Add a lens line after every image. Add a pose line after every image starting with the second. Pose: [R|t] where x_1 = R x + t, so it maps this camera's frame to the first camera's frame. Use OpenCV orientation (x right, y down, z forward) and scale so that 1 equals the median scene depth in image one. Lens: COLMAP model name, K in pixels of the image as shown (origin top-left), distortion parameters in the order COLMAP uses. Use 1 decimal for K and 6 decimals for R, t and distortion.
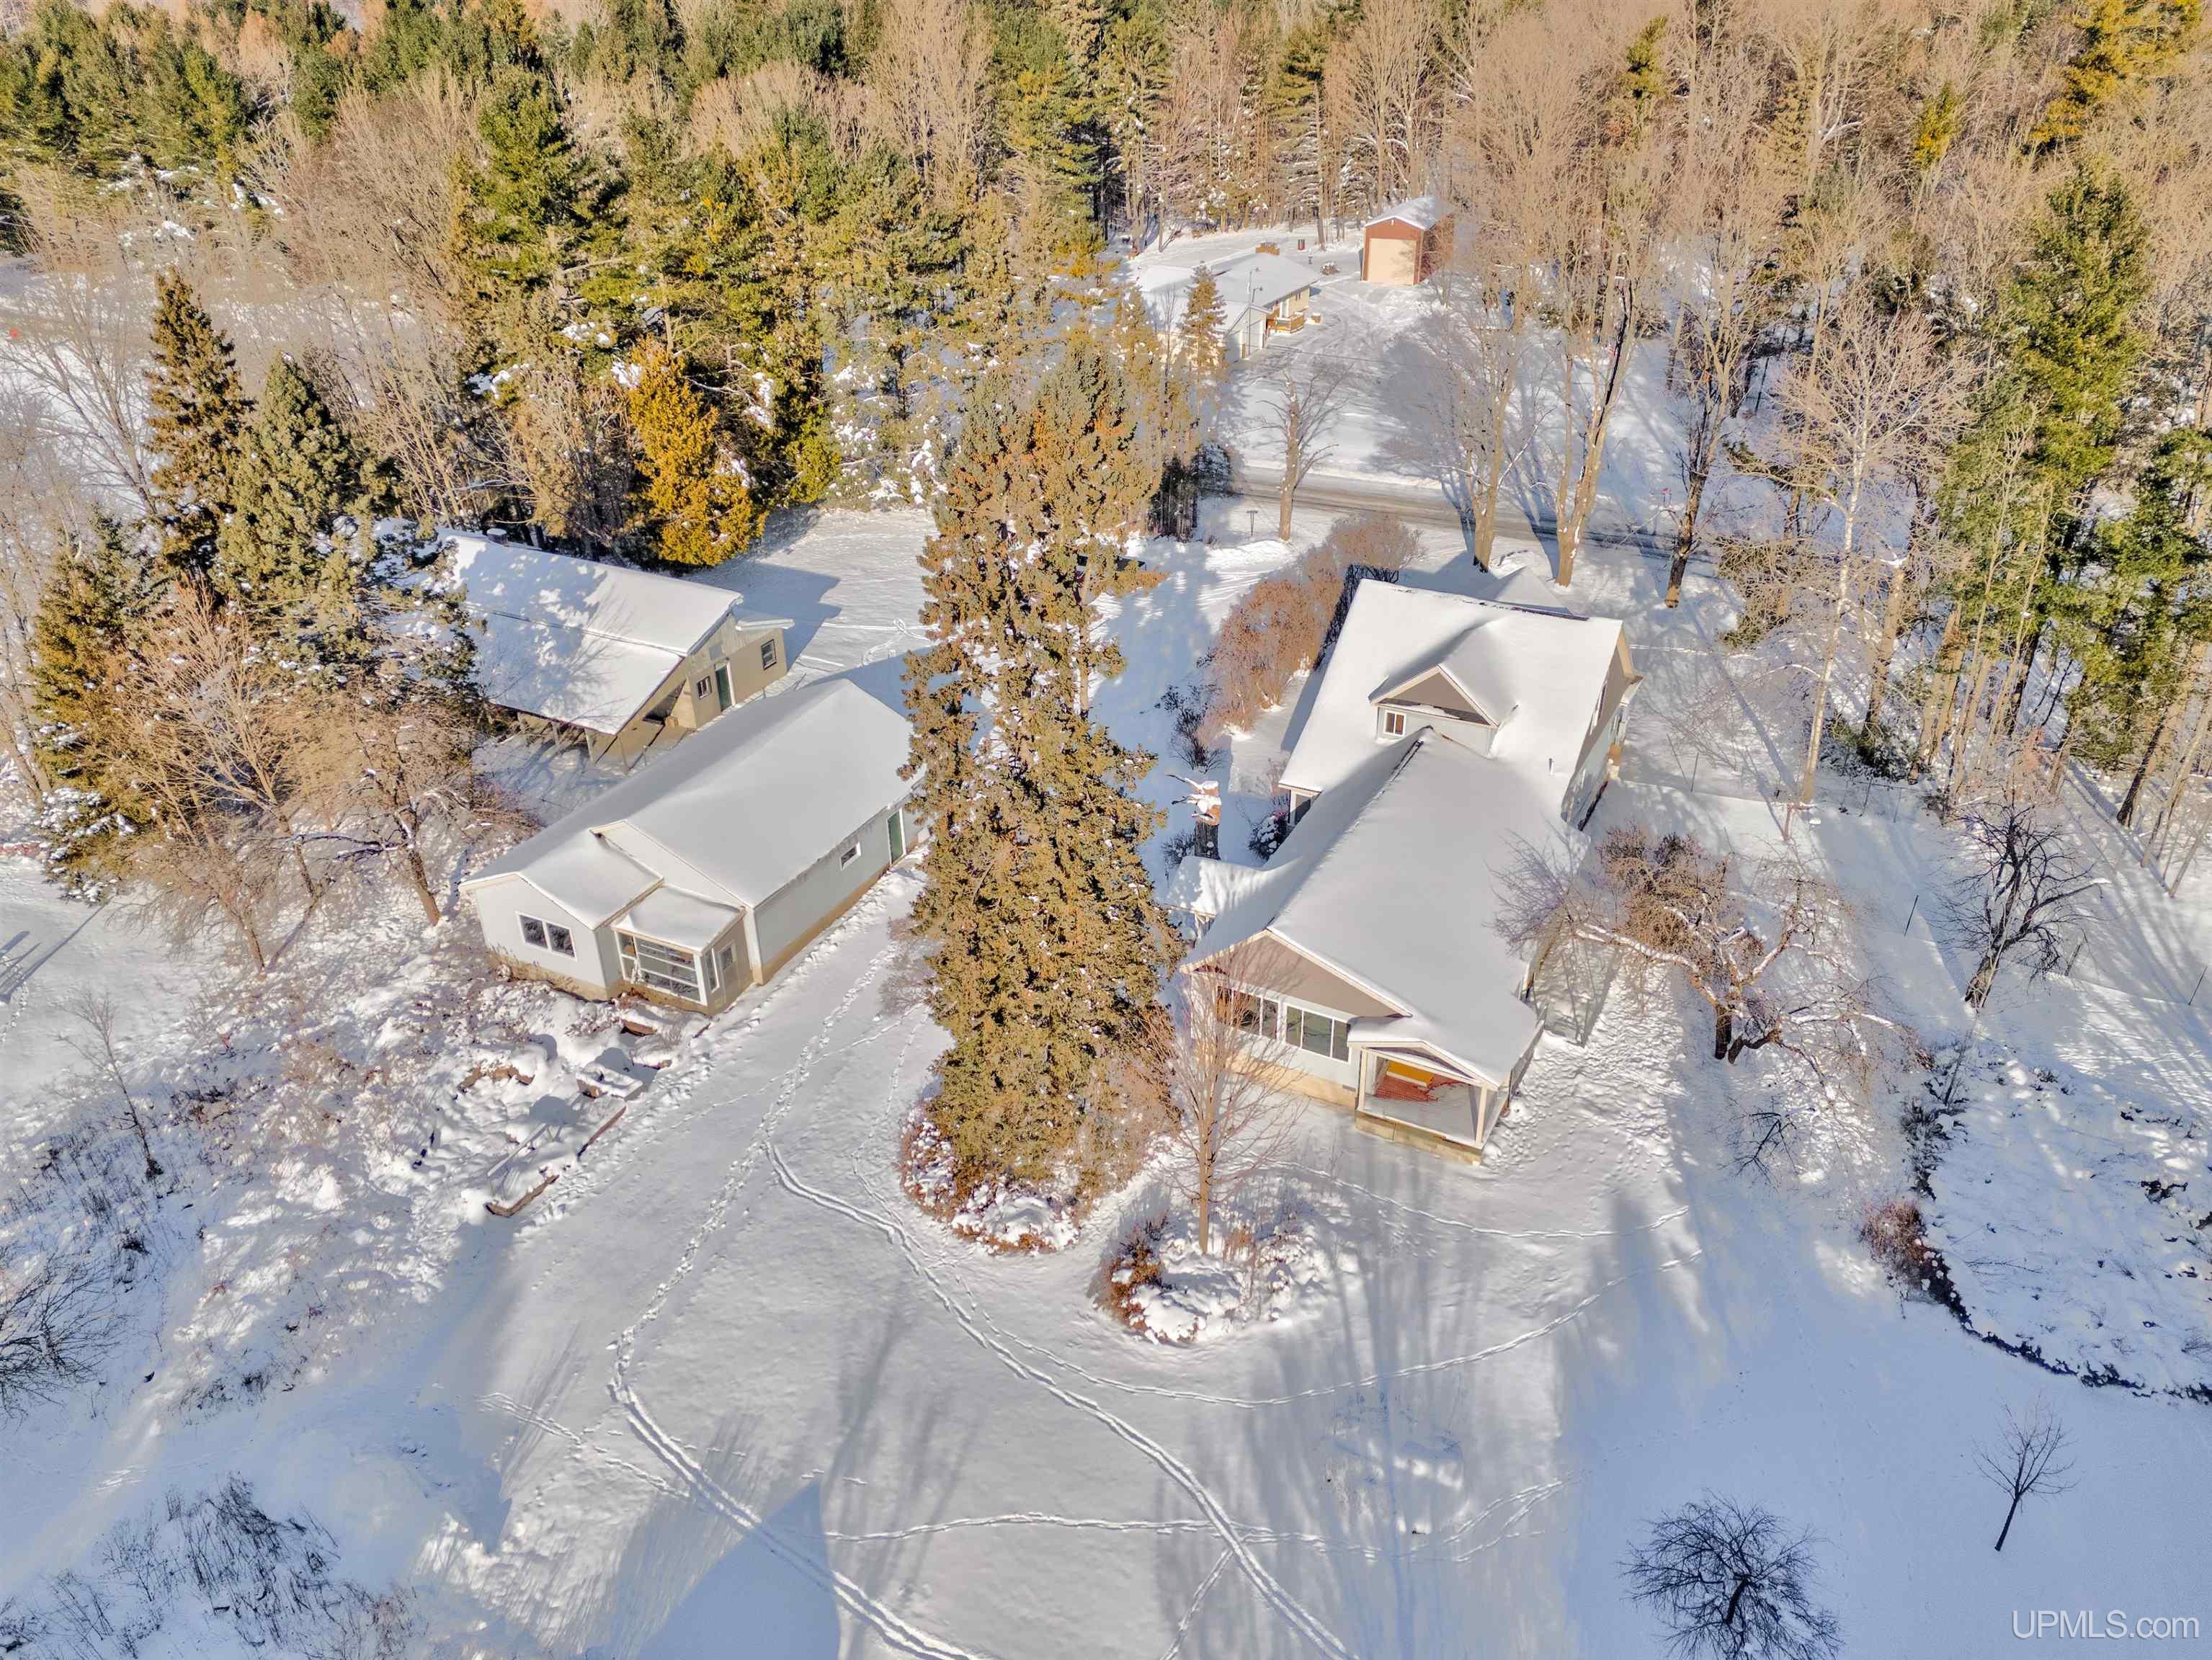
lens RADIAL K [[1616.8, 0, 1106.0], [0, 1616.8, 830.0], [0, 0, 1]] dist [0.095312, -0.076099]
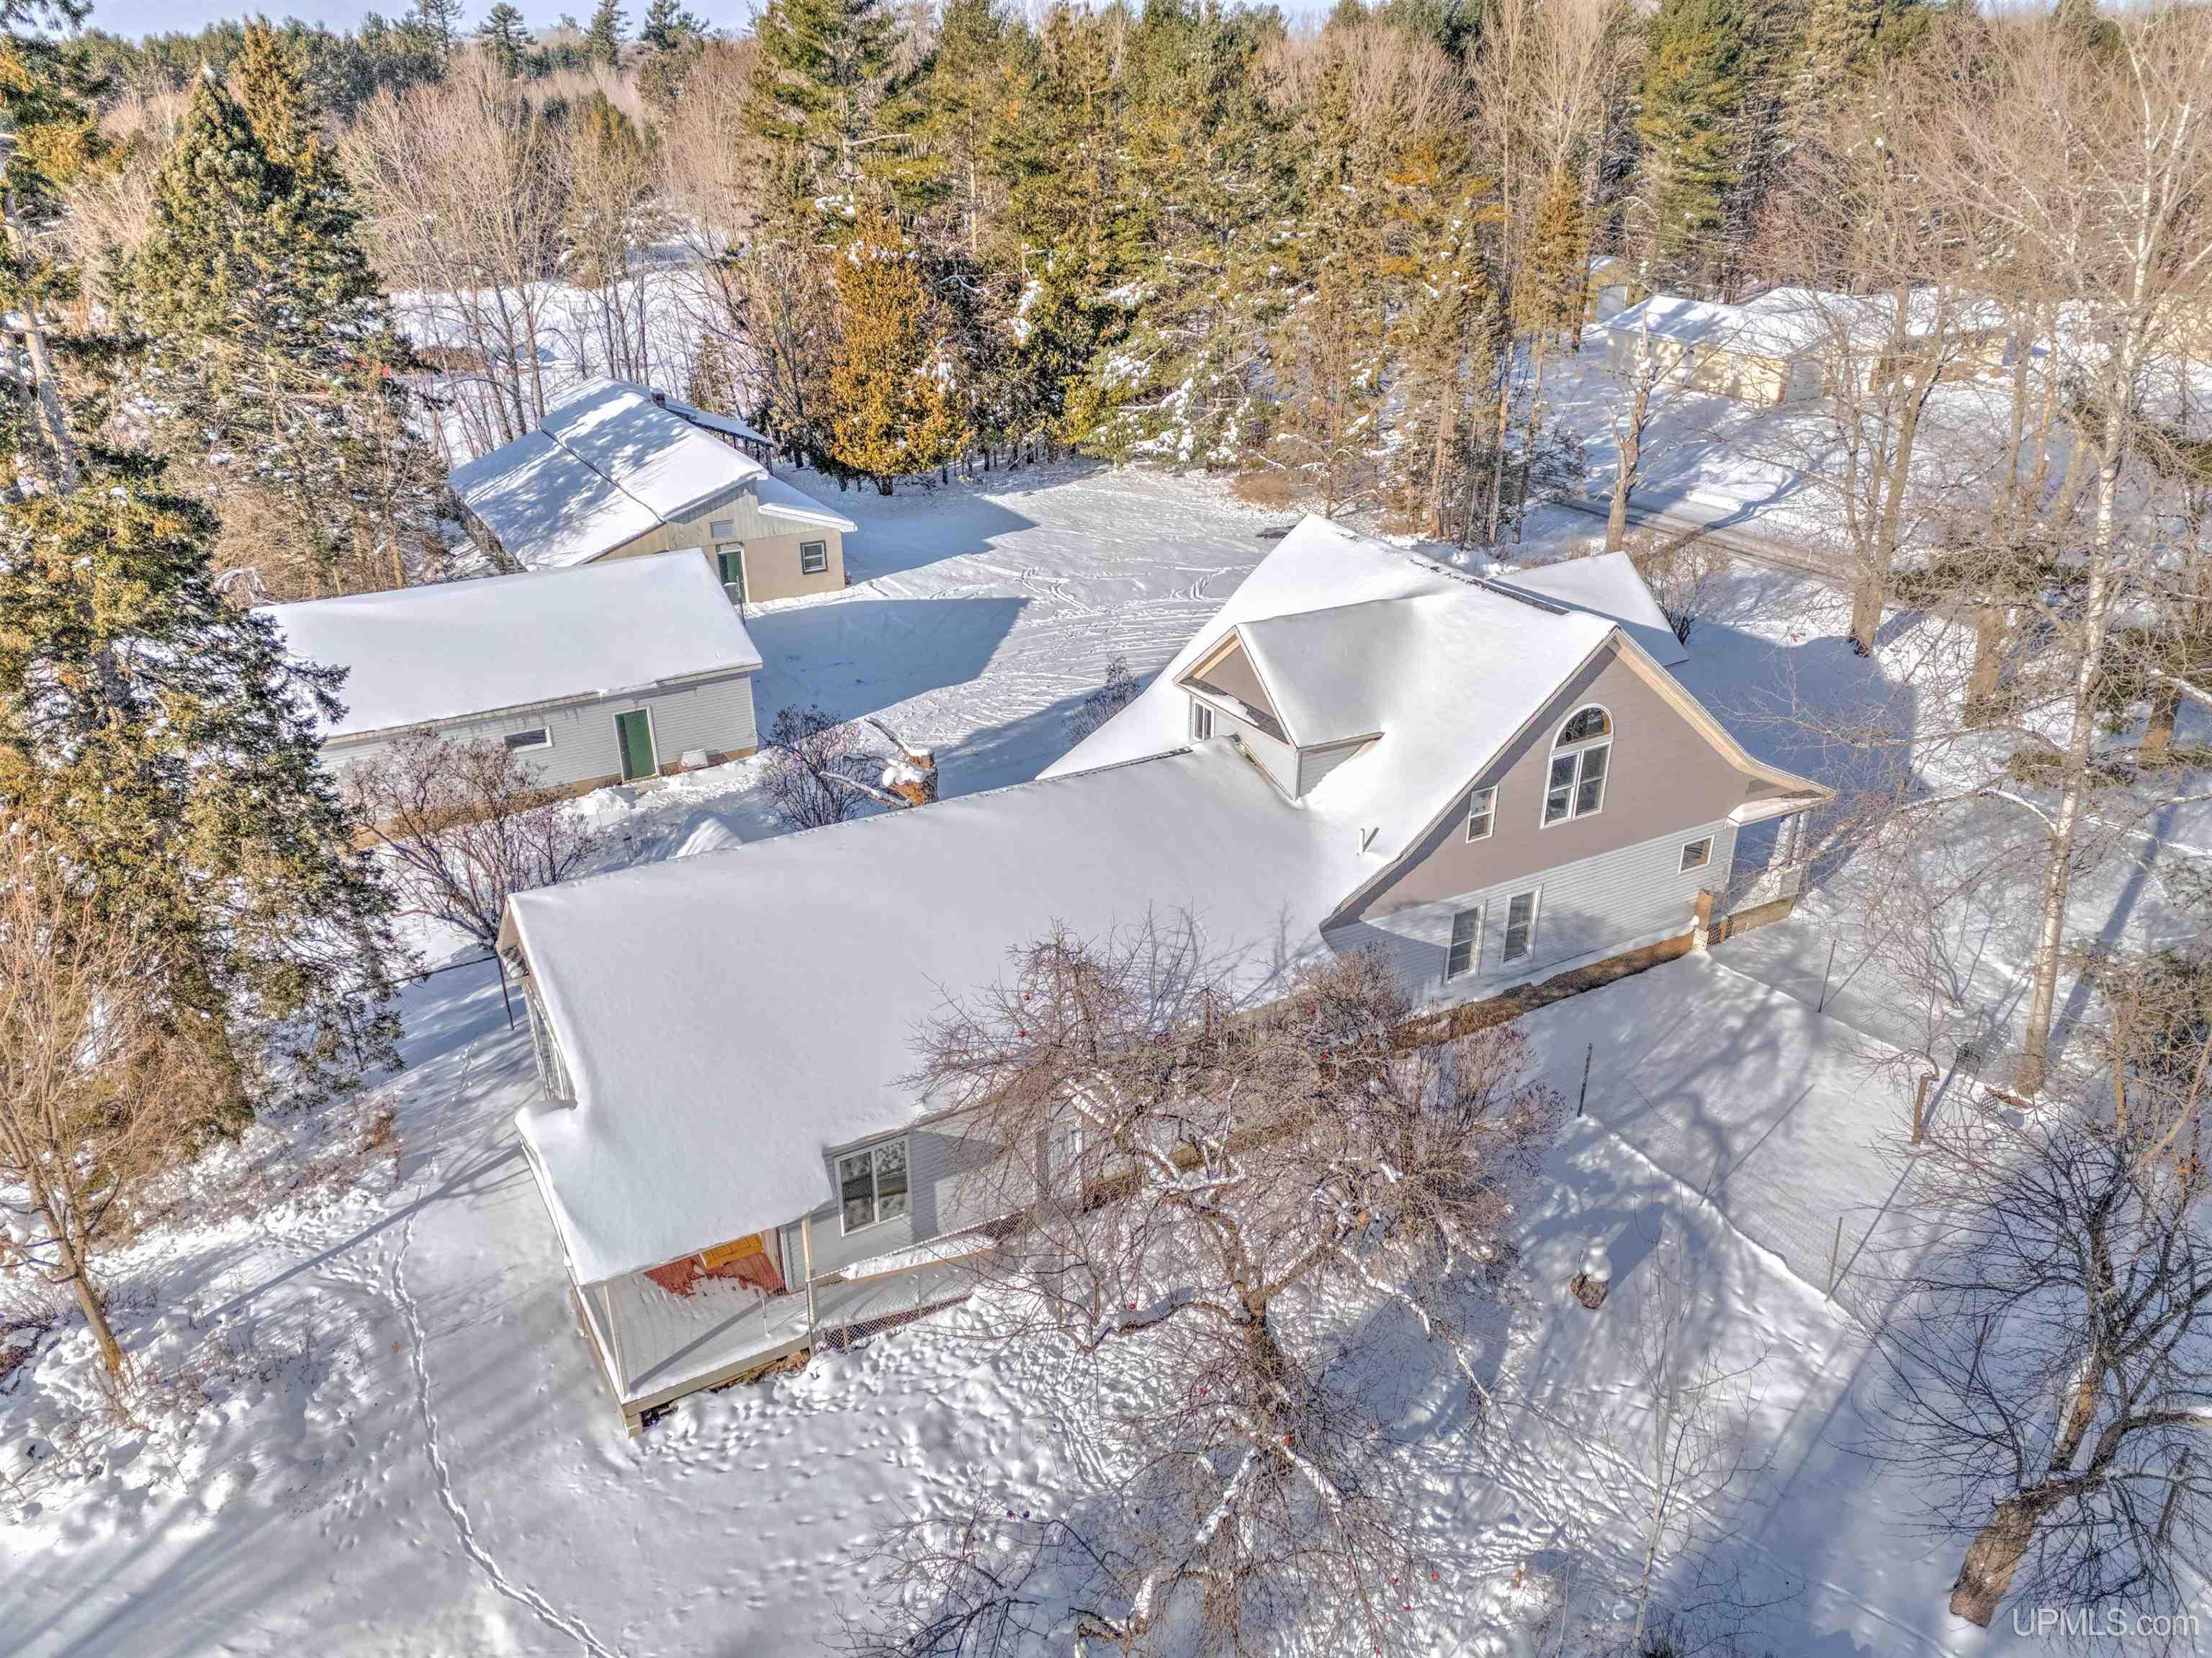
lens RADIAL K [[1616.7, 0, 1106.0], [0, 1616.7, 829.0], [0, 0, 1]] dist [0.095312, -0.076099]
pose [[0.839724, 0.242066, -0.486074, 0.350101], [-0.280936, 0.959698, -0.007402, -0.010870], [0.464692, 0.142772, 0.873886, 0.364186]]
